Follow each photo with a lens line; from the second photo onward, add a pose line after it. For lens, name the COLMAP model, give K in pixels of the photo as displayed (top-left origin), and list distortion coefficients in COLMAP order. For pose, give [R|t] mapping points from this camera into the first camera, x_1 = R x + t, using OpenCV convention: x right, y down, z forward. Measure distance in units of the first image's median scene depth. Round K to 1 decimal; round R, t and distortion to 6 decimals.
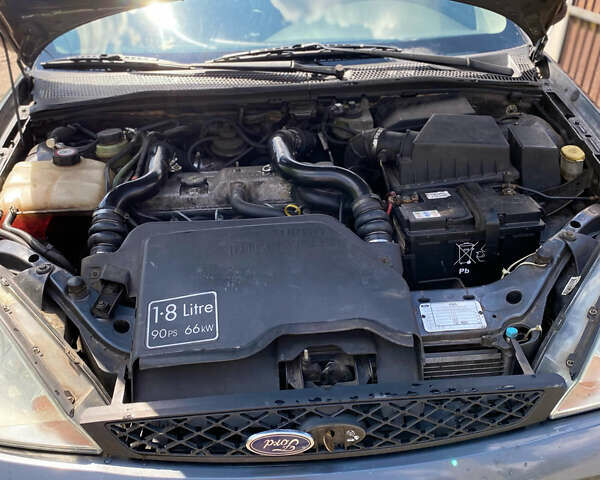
lens RADIAL K [[614.3, 0, 300.0], [0, 614.3, 240.0], [0, 0, 1]] dist [0.189692, -0.533690]
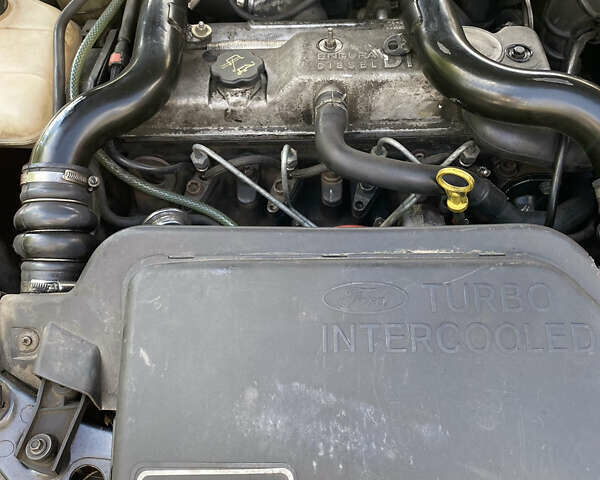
lens RADIAL K [[614.3, 0, 300.0], [0, 614.3, 240.0], [0, 0, 1]] dist [0.189692, -0.533690]
pose [[0.996455, 0.063138, -0.055599, -0.090093], [-0.034706, 0.910532, 0.411978, -0.176527], [0.076636, -0.408588, 0.909496, 0.521901]]
